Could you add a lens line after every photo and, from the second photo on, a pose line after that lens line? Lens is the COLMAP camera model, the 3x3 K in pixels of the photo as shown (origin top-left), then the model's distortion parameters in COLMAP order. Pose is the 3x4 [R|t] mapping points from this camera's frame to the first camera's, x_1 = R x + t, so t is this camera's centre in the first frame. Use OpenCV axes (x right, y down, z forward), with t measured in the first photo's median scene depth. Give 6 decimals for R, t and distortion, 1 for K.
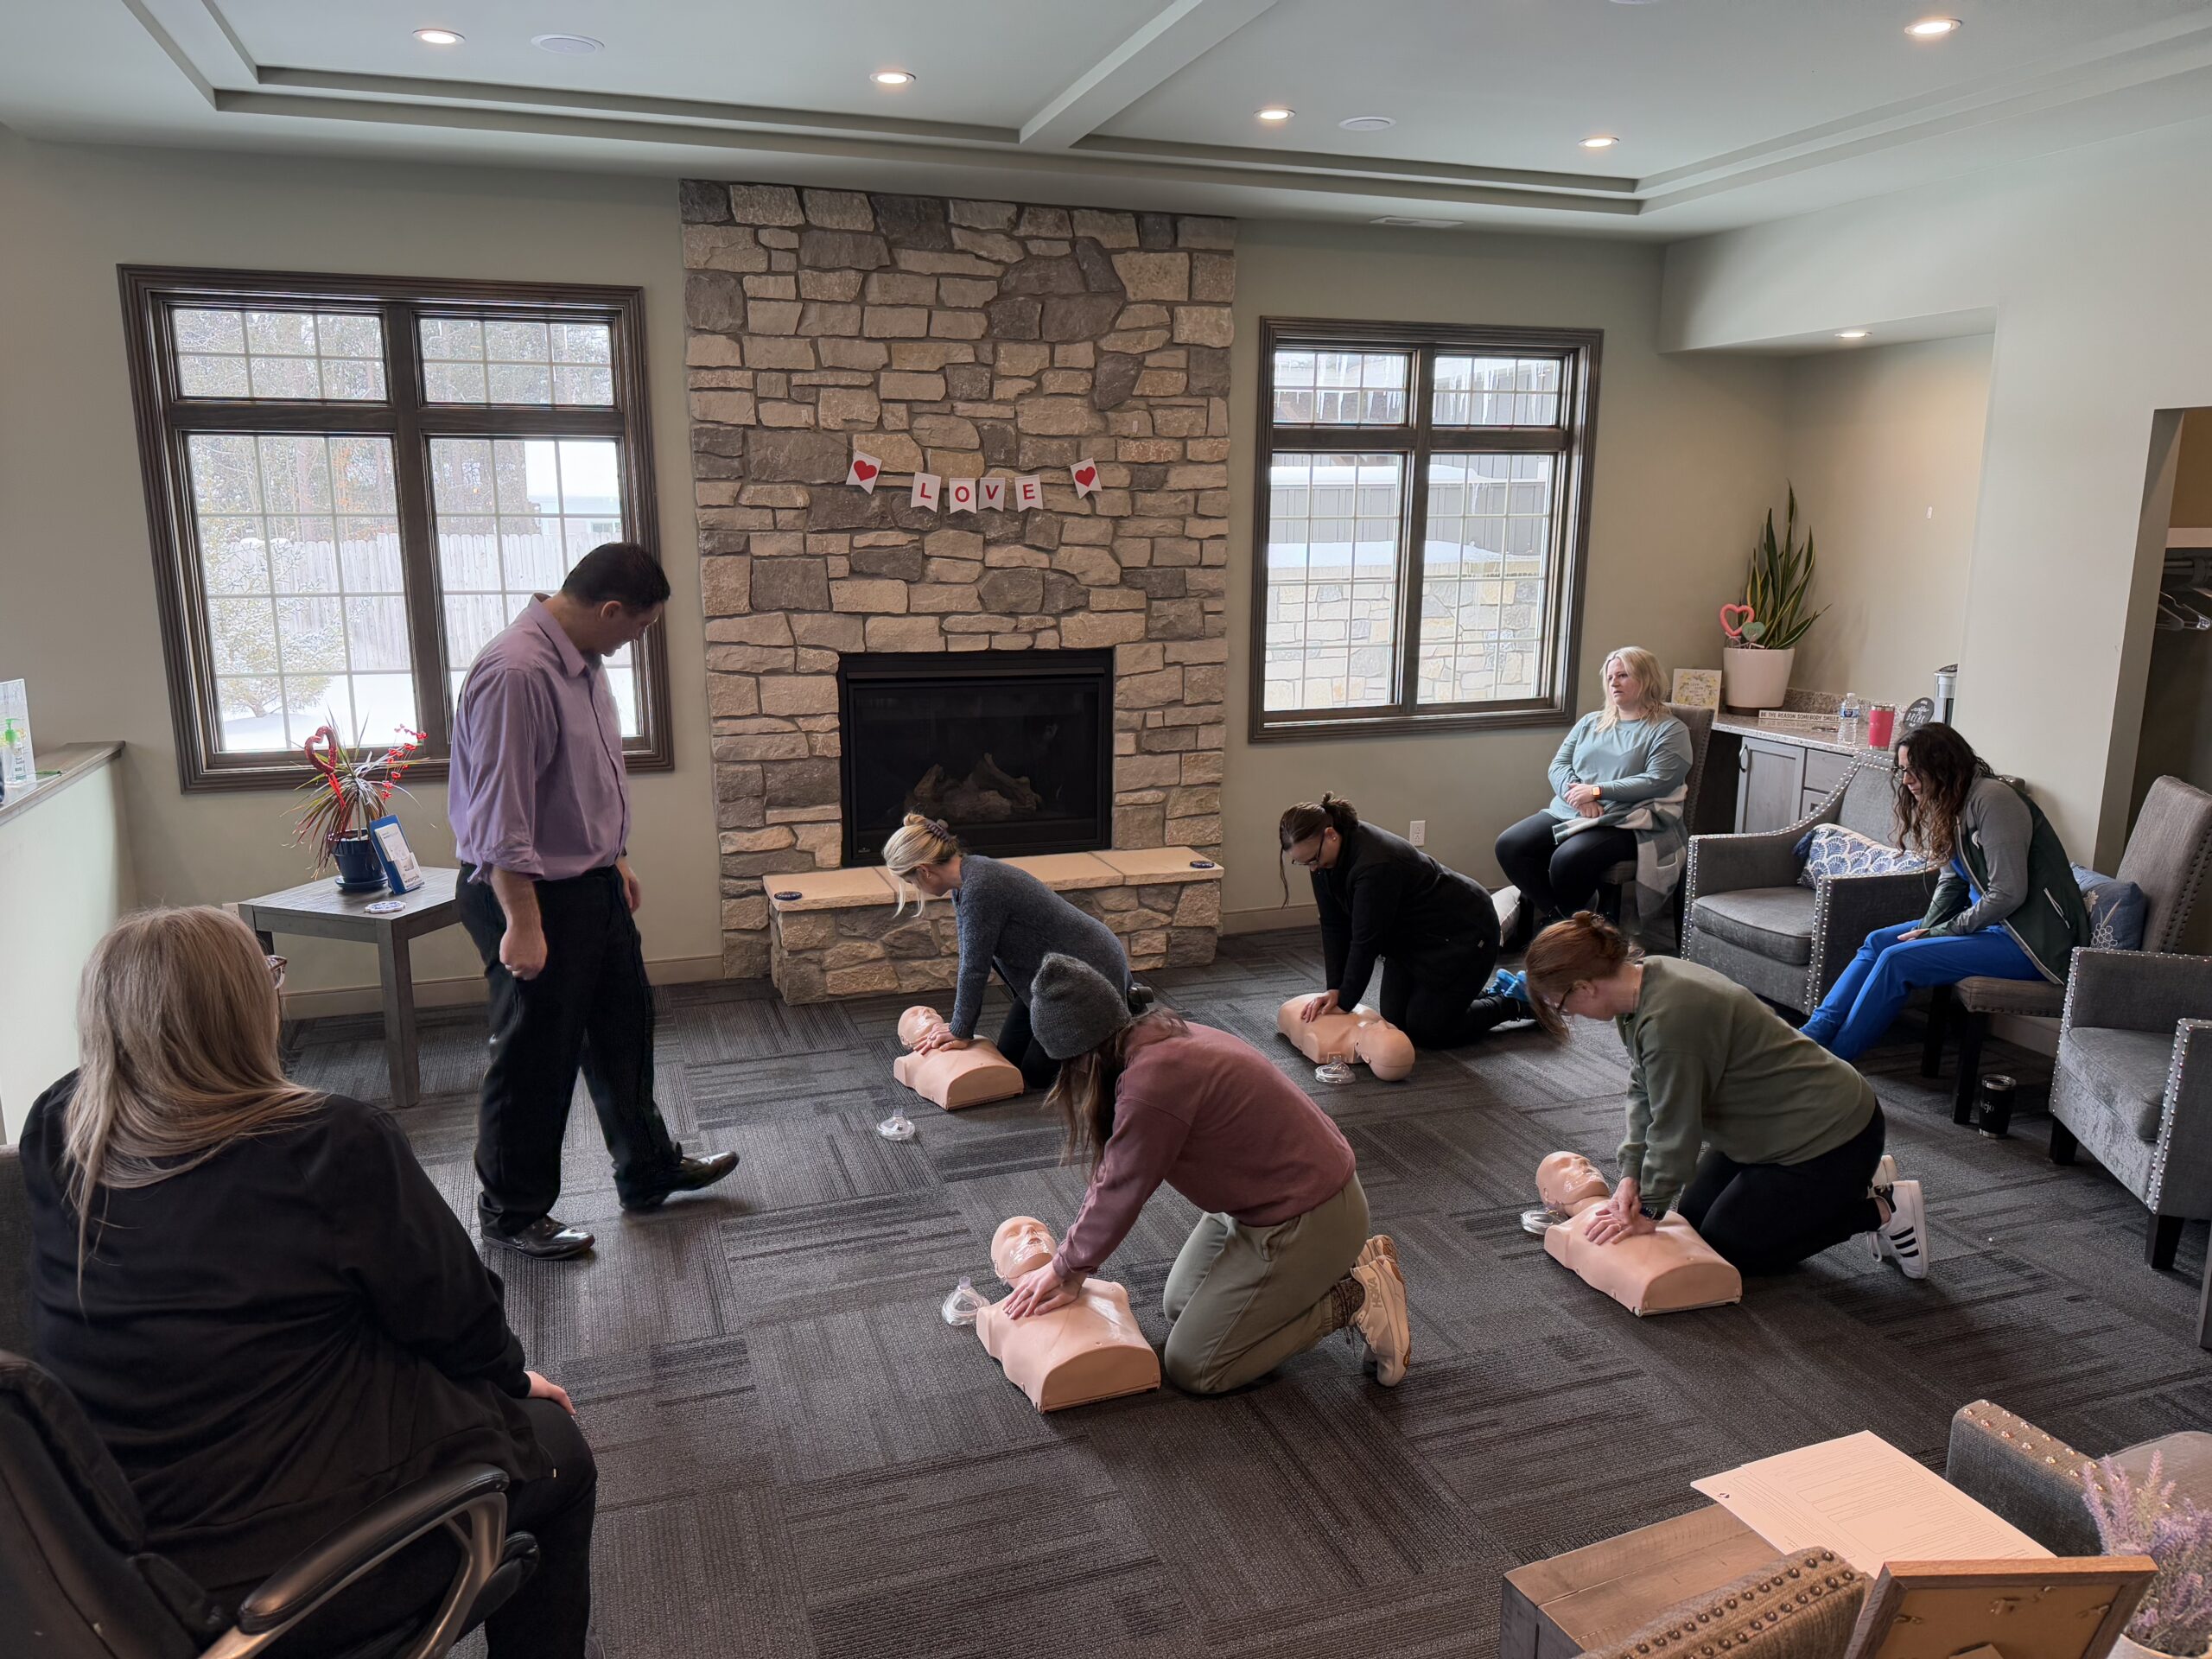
lens RADIAL K [[1562.5, 0, 1099.5], [0, 1562.5, 872.1], [0, 0, 1]] dist [0.085992, -0.022012]
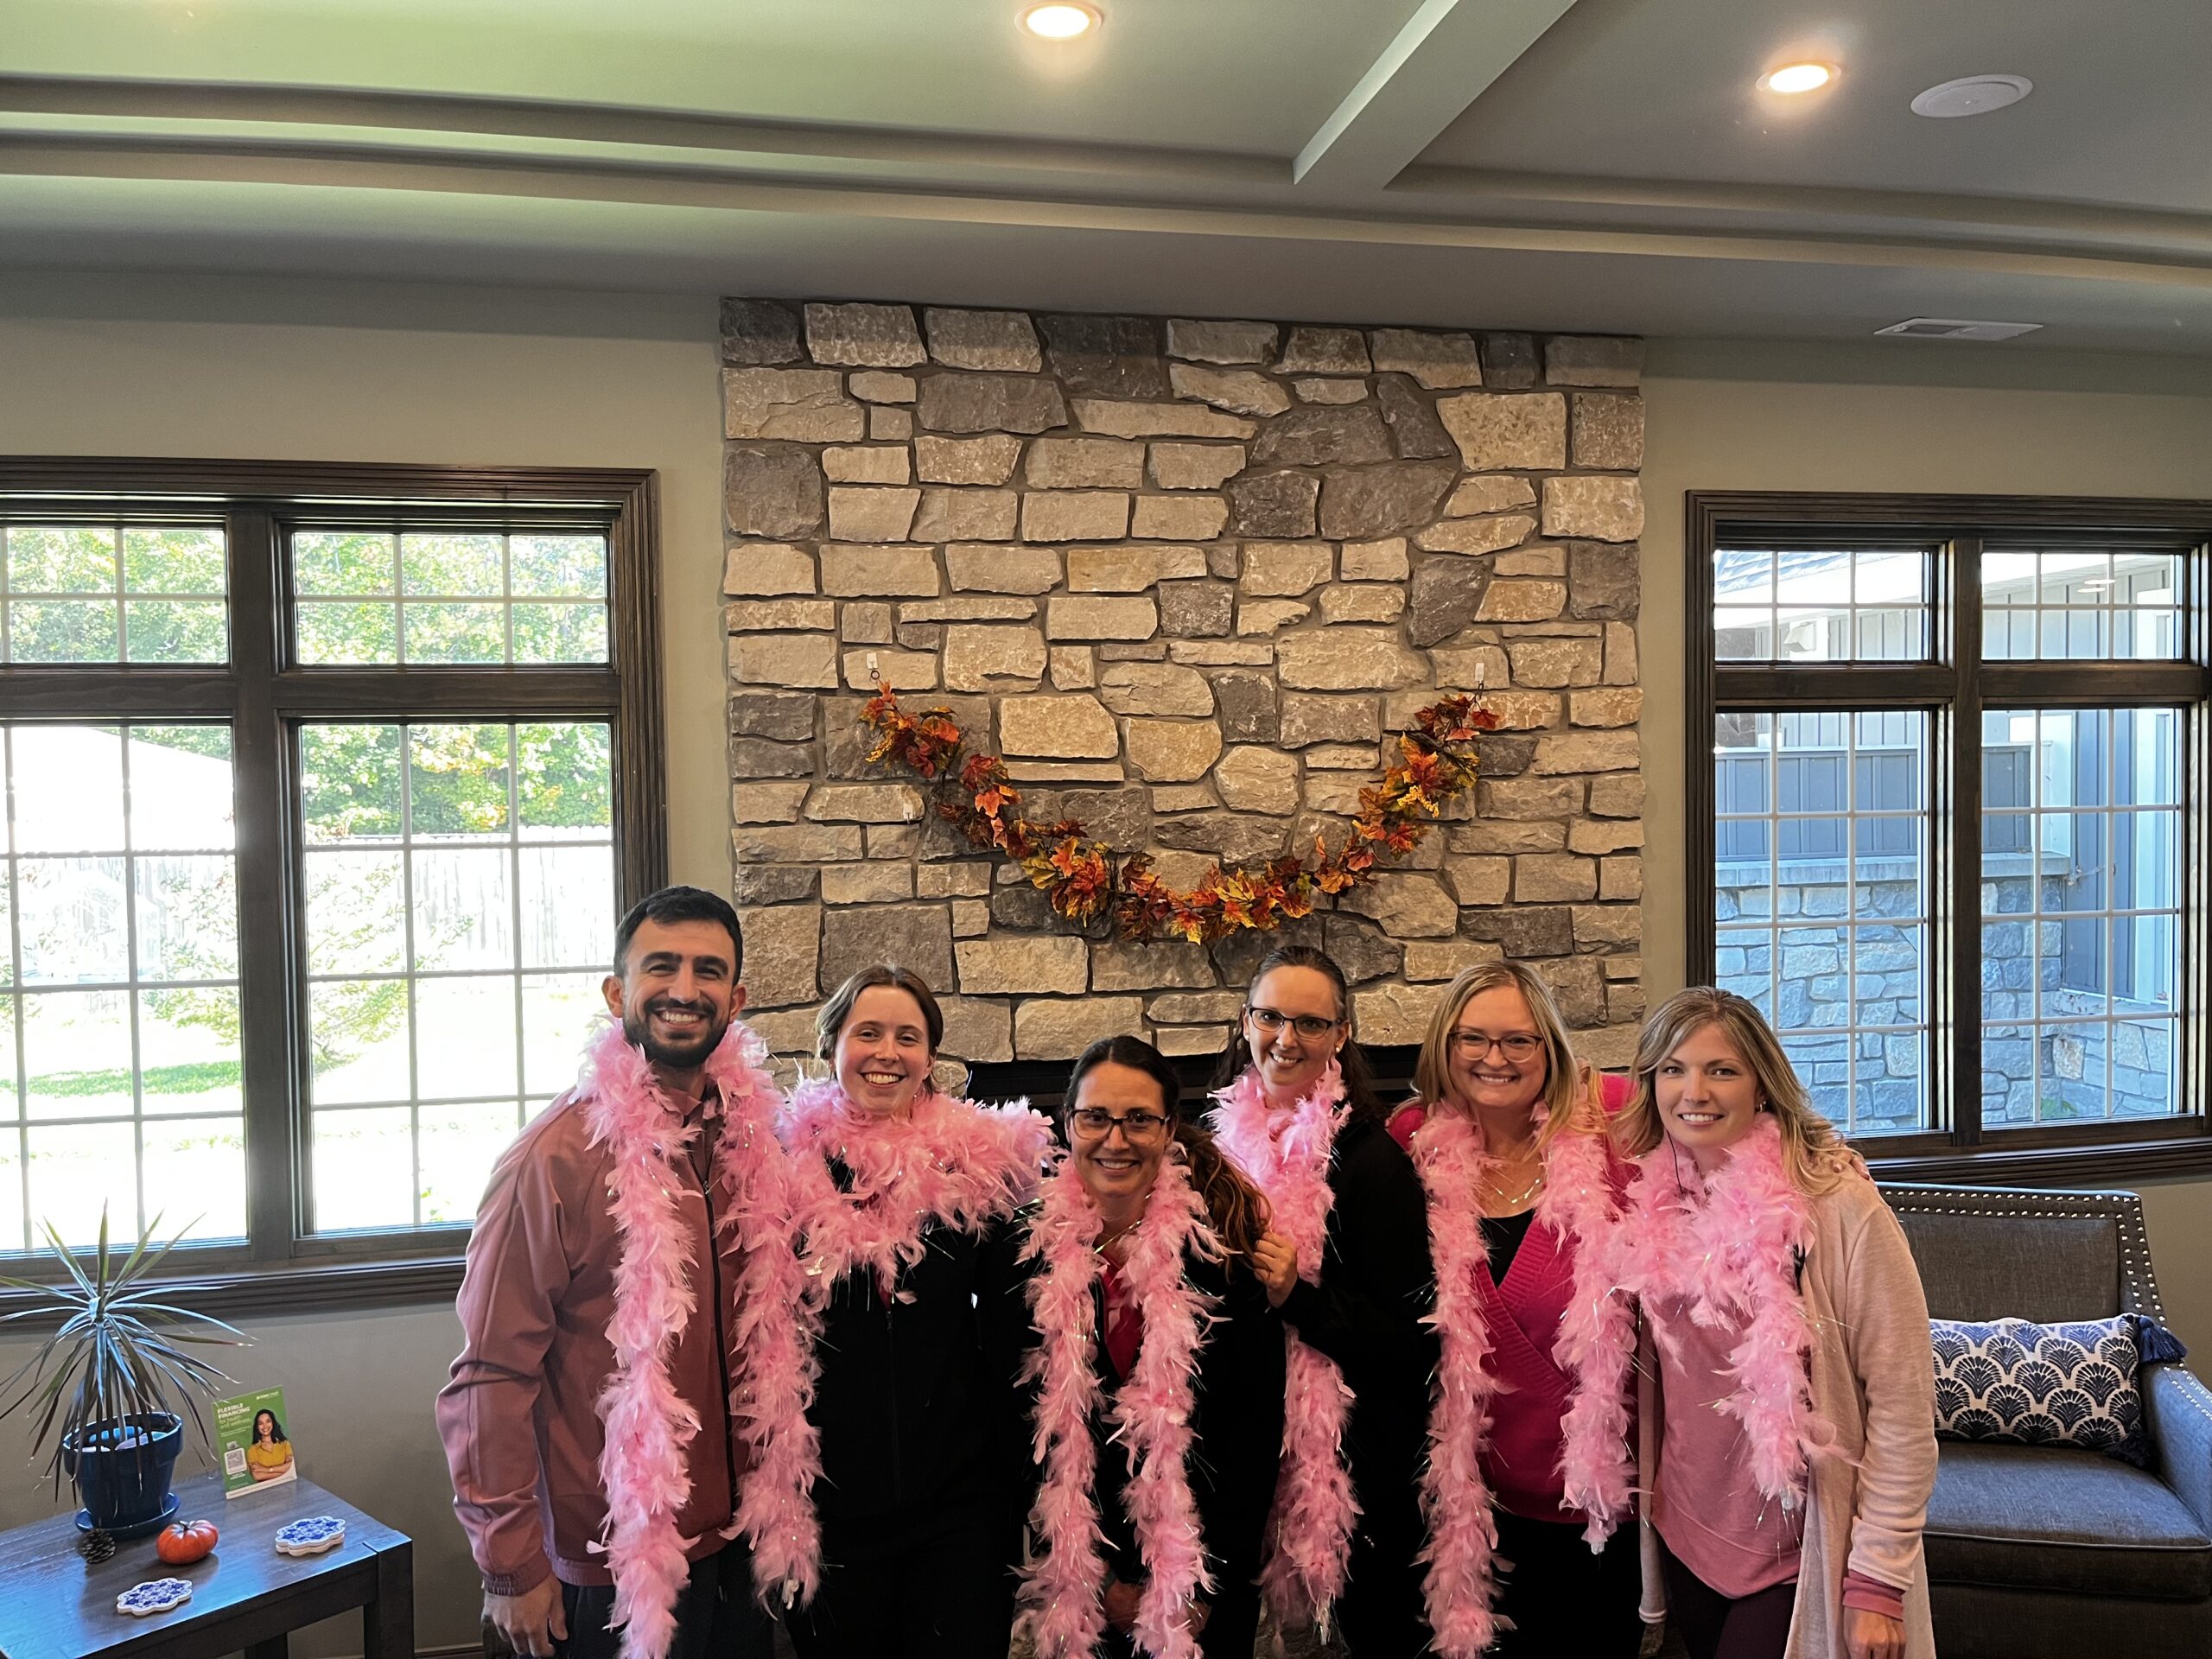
lens RADIAL K [[1690.9, 0, 1087.5], [0, 1690.9, 841.9], [0, 0, 1]] dist [0.040626, -0.026120]
pose [[0.991467, -0.014107, -0.129590, -0.041880], [-0.010871, 0.981717, -0.190036, -0.101917], [0.129901, 0.189823, 0.973187, 0.387538]]
